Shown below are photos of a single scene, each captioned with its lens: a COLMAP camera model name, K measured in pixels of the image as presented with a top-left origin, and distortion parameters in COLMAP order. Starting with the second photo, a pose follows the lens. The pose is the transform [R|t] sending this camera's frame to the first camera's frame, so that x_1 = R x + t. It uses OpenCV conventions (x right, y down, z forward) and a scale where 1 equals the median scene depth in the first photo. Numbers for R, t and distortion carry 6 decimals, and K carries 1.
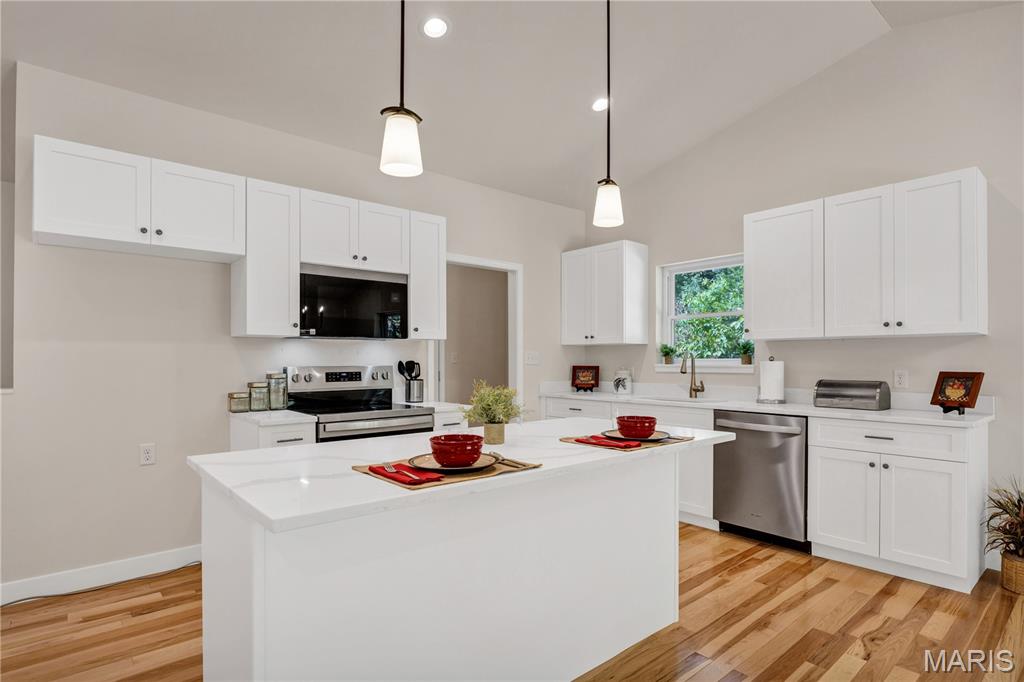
lens RADIAL K [[535.7, 0, 516.8], [0, 535.7, 358.0], [0, 0, 1]] dist [0.016888, 0.000376]
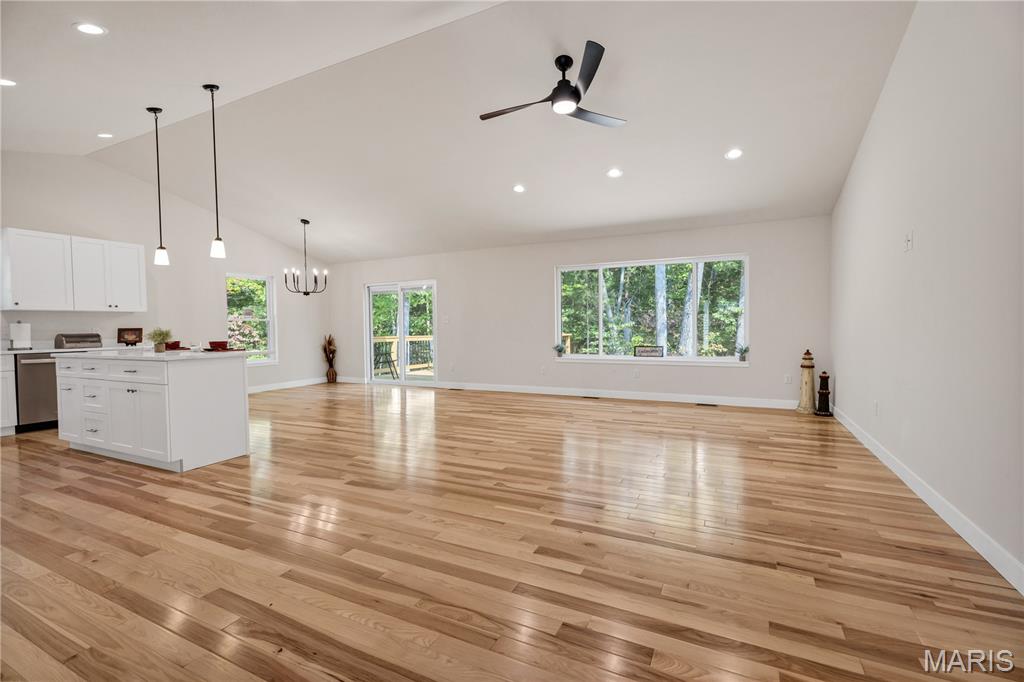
lens RADIAL K [[466.7, 0, 517.9], [0, 466.7, 345.3], [0, 0, 1]] dist [0.000829, 0.001135]
pose [[-0.380962, -0.028846, 0.924141, -1.384594], [0.010833, 0.999305, 0.035657, 0.037573], [-0.924527, 0.023595, -0.380385, 0.178680]]
